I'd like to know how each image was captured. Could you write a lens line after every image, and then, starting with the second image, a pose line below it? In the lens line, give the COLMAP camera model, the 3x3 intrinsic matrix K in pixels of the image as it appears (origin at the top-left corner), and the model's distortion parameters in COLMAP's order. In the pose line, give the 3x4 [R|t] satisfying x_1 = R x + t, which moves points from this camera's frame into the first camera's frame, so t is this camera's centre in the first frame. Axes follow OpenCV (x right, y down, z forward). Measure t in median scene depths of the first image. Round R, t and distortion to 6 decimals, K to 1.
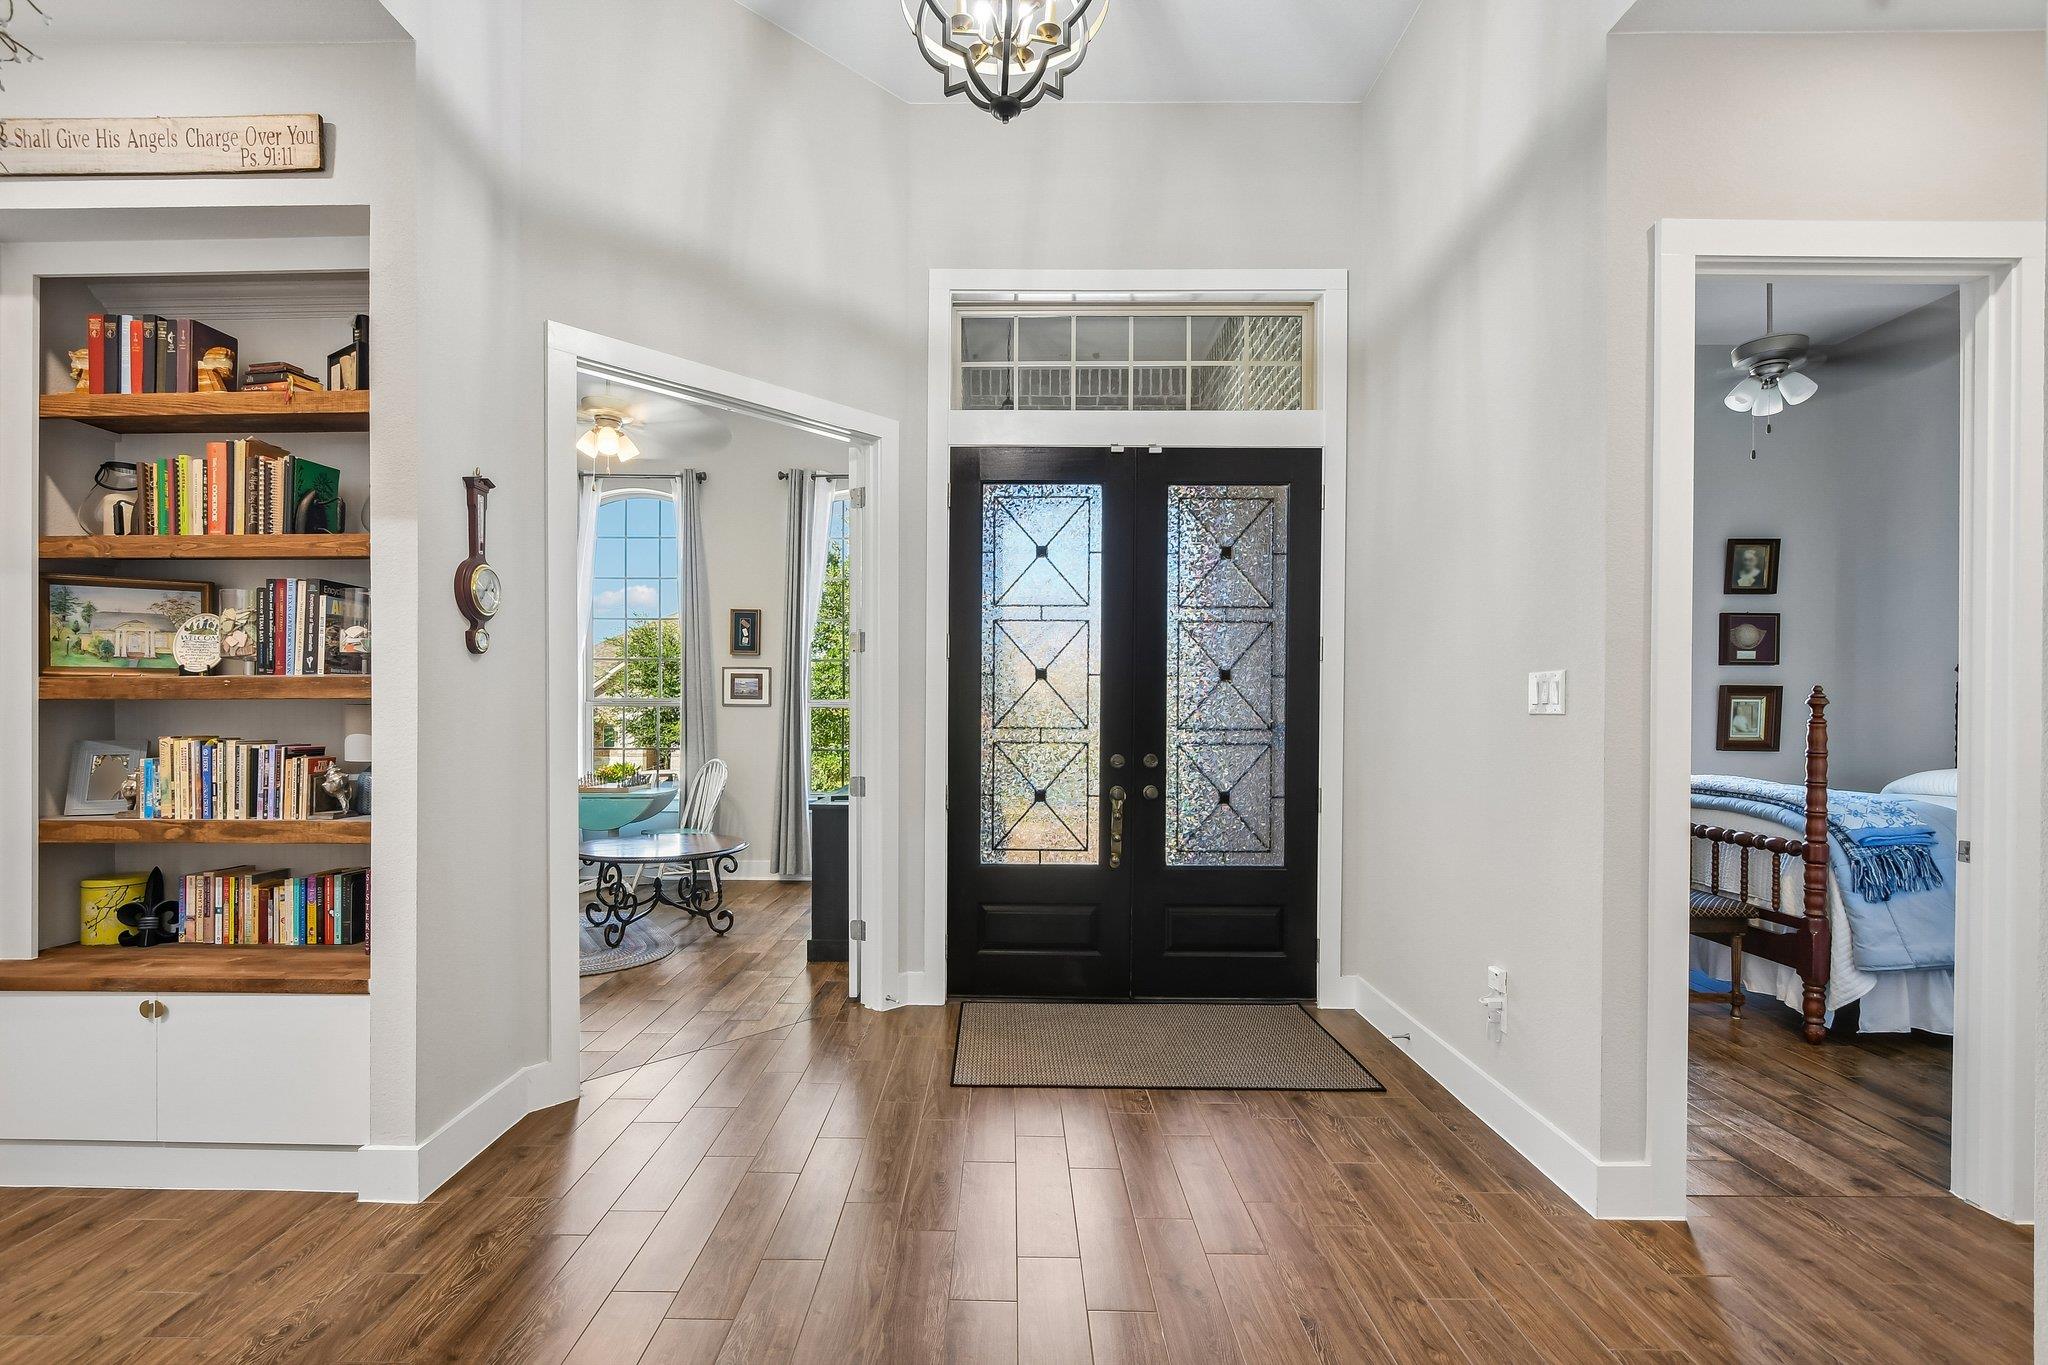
lens RADIAL K [[897.1, 0, 999.4], [0, 897.1, 715.4], [0, 0, 1]] dist [0.003527, -0.005385]
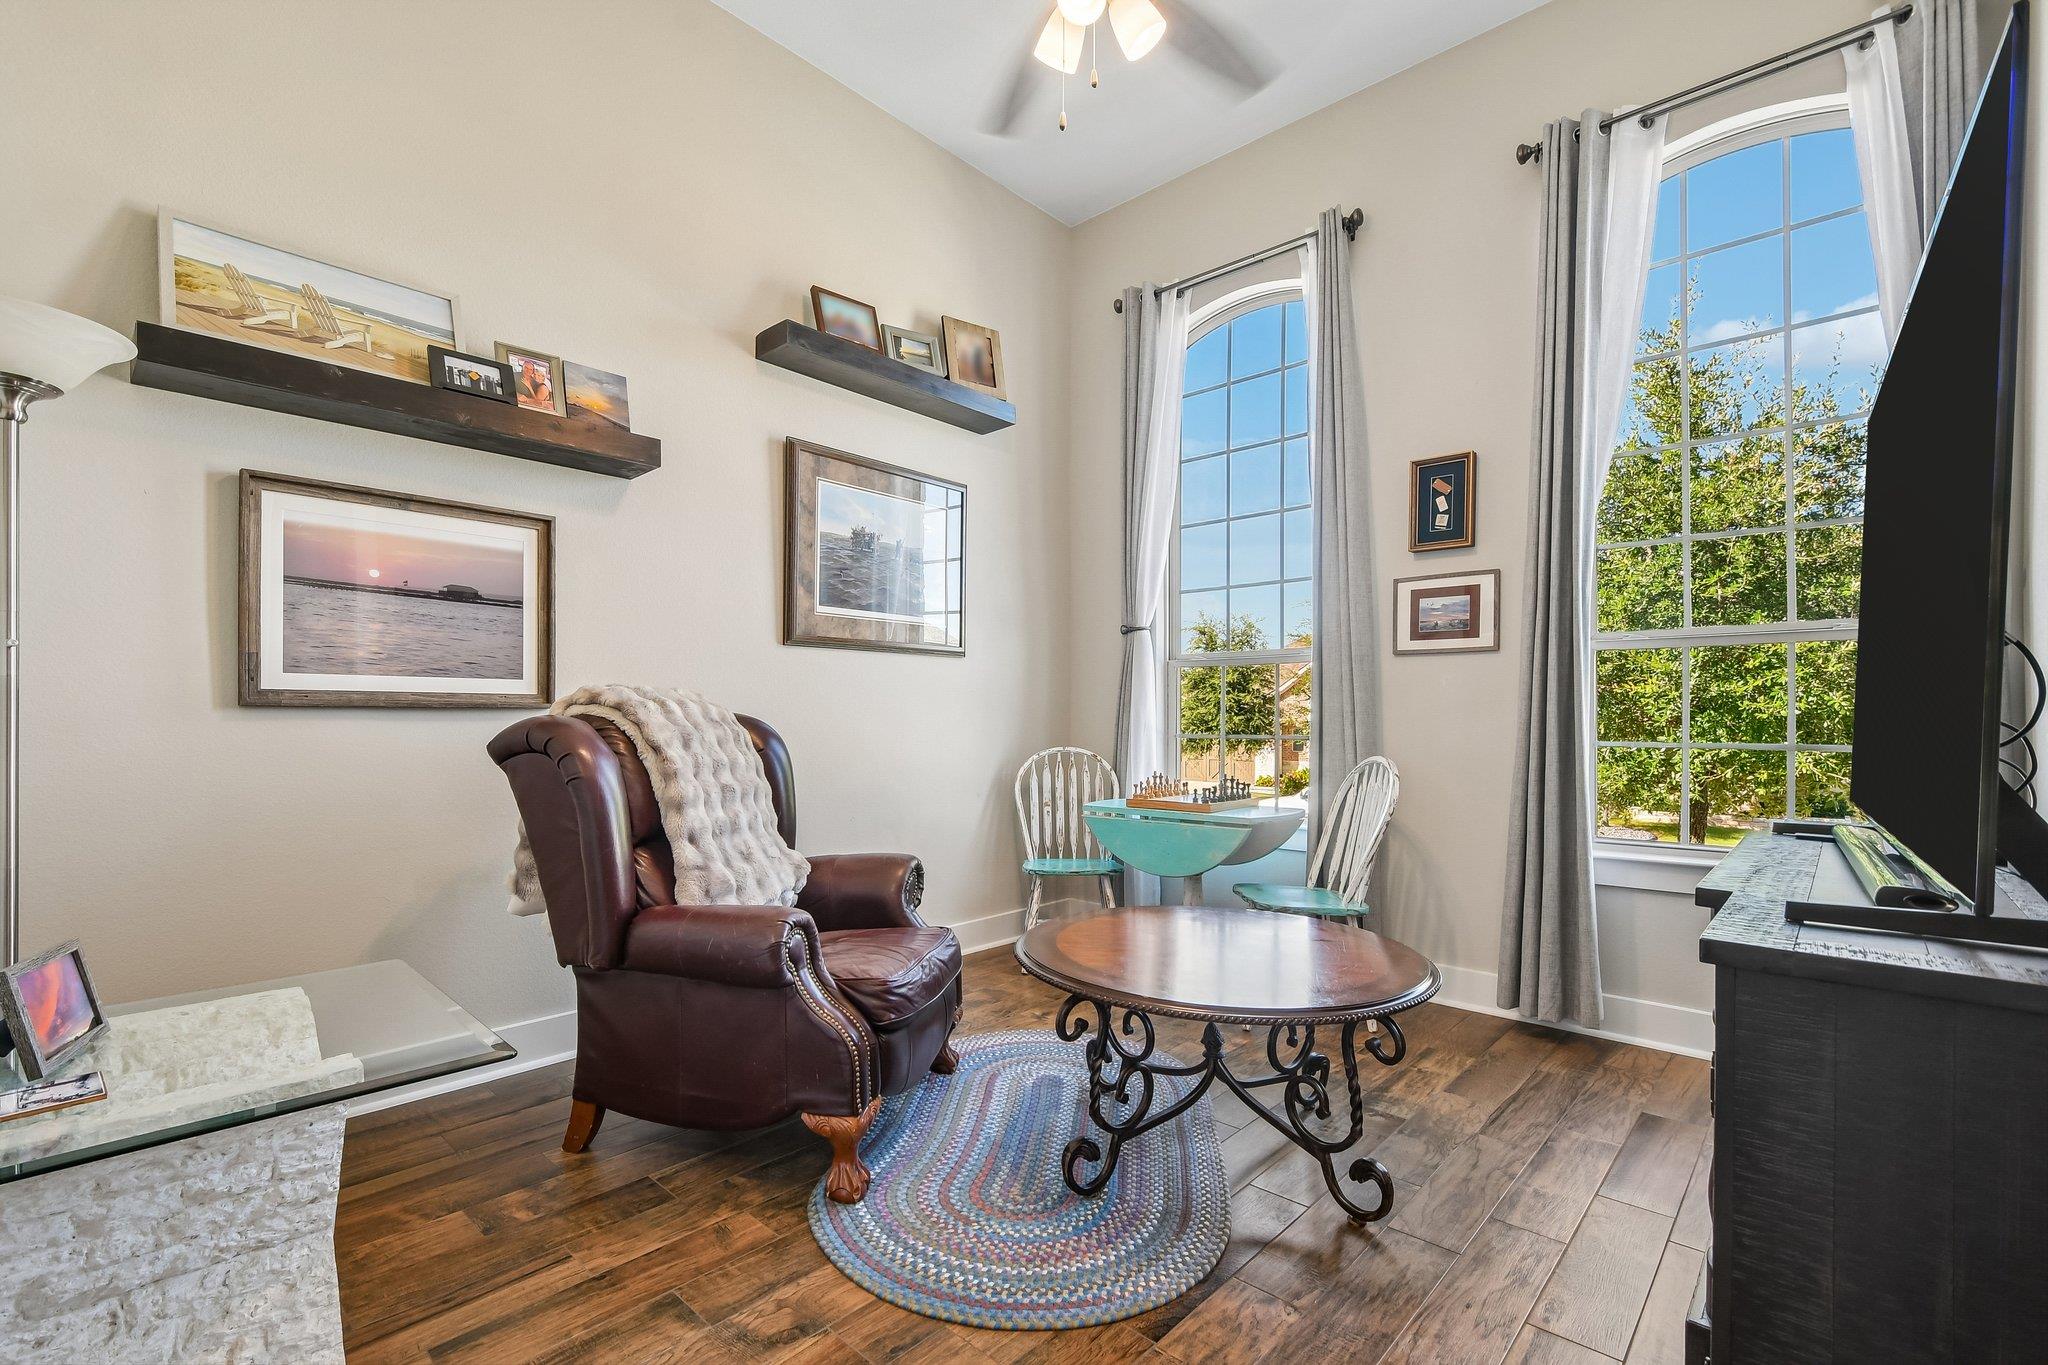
lens RADIAL K [[897.1, 0, 999.4], [0, 897.1, 715.4], [0, 0, 1]] dist [0.003527, -0.005385]
pose [[0.734281, 0.000208, -0.678846, -0.128426], [-0.004623, 0.999978, -0.004694, 0.028370], [0.678830, 0.006585, 0.734266, 0.479721]]
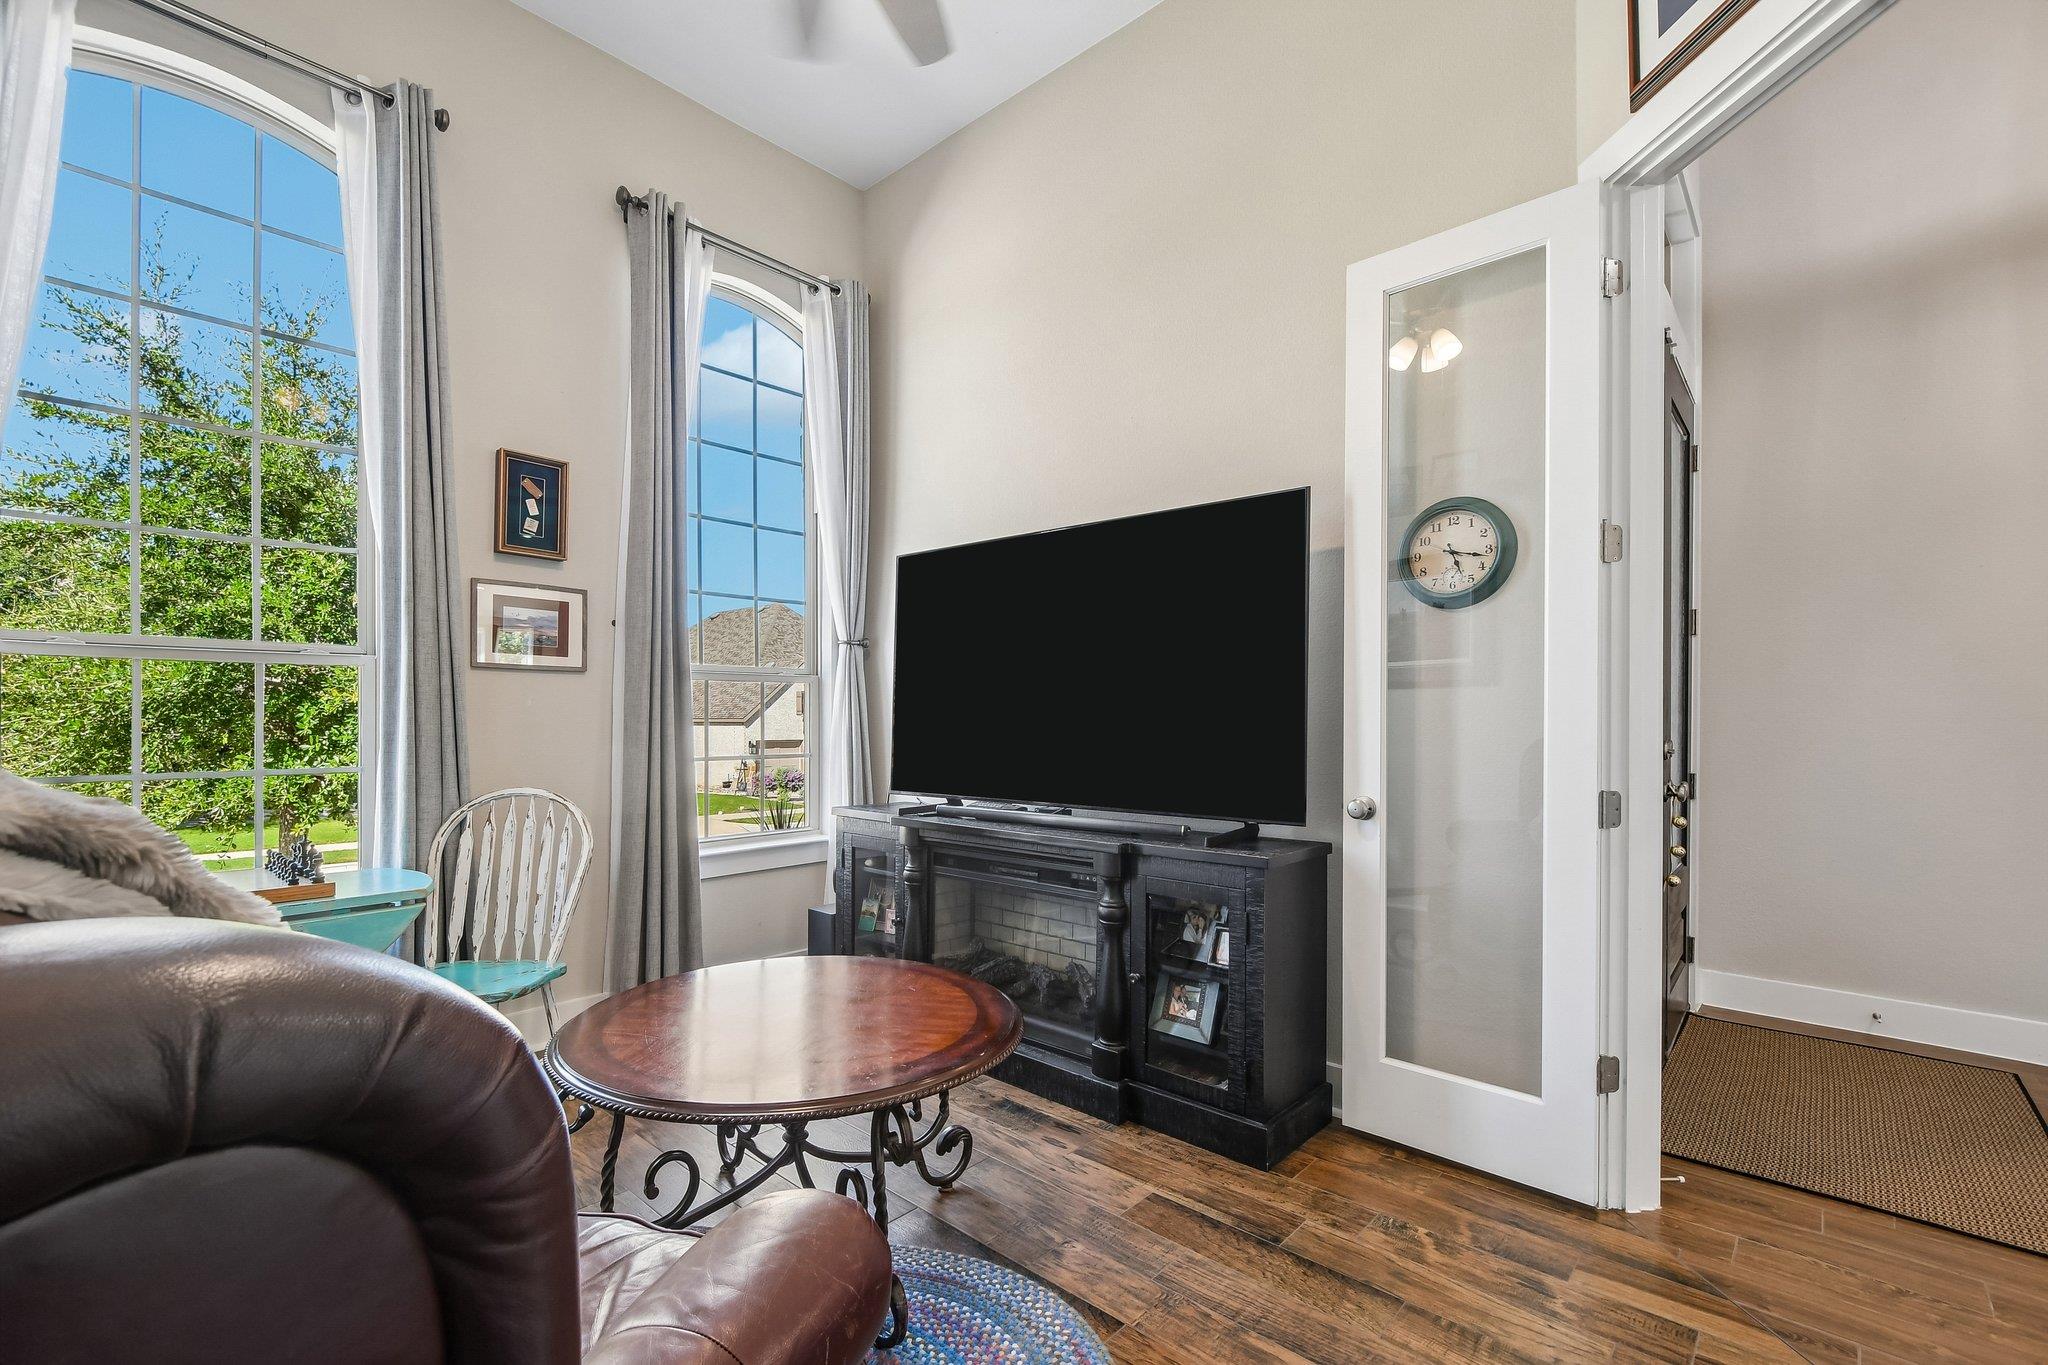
lens RADIAL K [[897.1, 0, 999.4], [0, 897.1, 715.4], [0, 0, 1]] dist [0.003527, -0.005385]
pose [[0.672995, 0.003668, 0.739638, -0.469367], [-0.001503, 0.999992, -0.003592, 0.014320], [-0.739645, 0.001306, 0.672996, 0.529965]]
